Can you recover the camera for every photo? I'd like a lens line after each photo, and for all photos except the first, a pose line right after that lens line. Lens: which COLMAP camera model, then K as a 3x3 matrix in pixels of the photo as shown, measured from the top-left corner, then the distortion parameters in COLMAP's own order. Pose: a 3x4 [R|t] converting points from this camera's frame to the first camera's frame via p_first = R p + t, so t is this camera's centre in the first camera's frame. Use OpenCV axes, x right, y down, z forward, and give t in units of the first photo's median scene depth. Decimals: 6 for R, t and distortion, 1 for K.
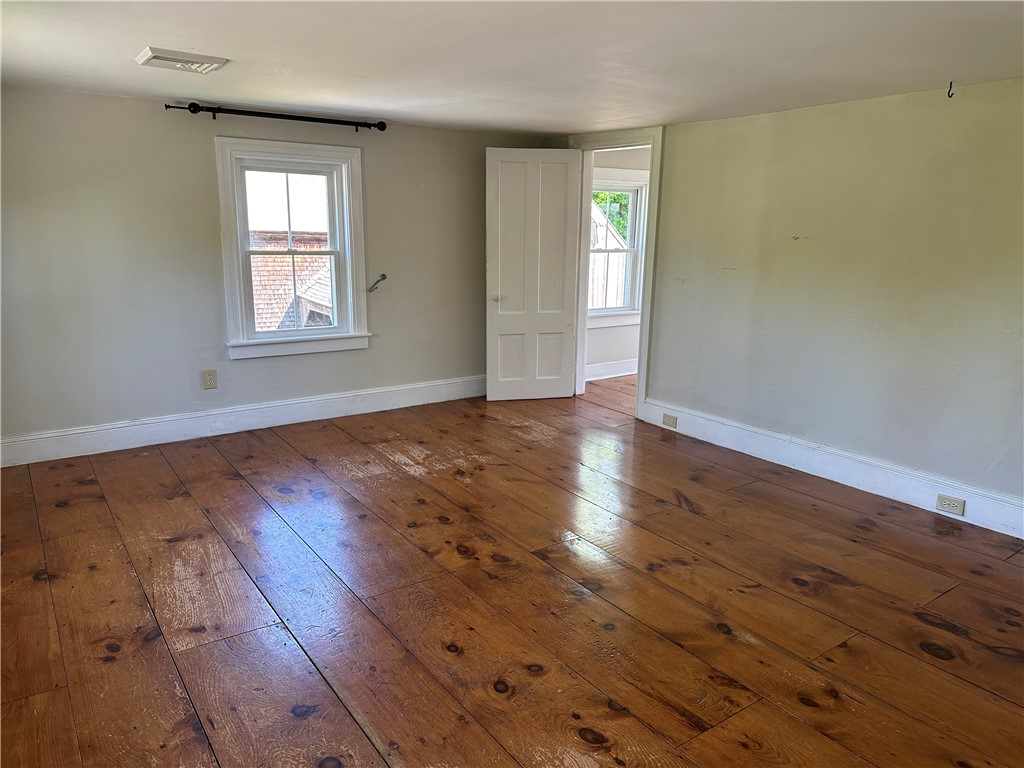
lens RADIAL K [[724.4, 0, 517.3], [0, 724.4, 380.3], [0, 0, 1]] dist [0.118095, -0.150576]
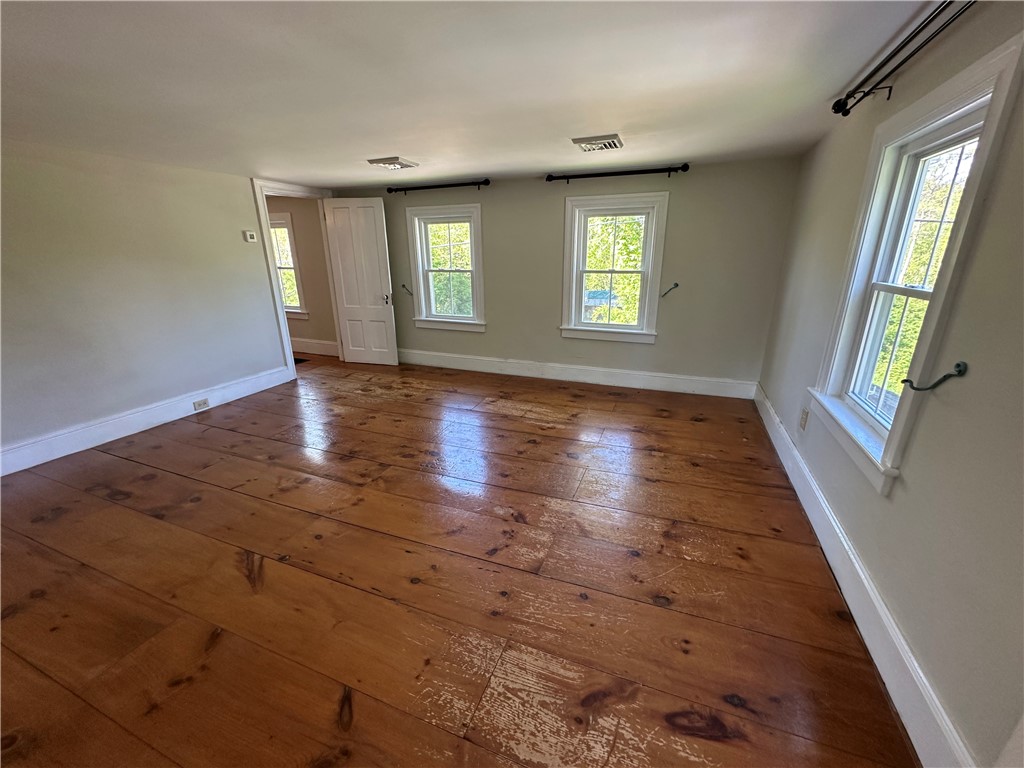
lens RADIAL K [[408.6, 0, 512.6], [0, 408.6, 384.4], [0, 0, 1]] dist [-0.001810, 0.000224]
pose [[-0.845518, 0.156843, -0.510391, 0.188853], [-0.113099, 0.881586, 0.458273, -0.294833], [0.521831, 0.445203, -0.727658, 1.469006]]
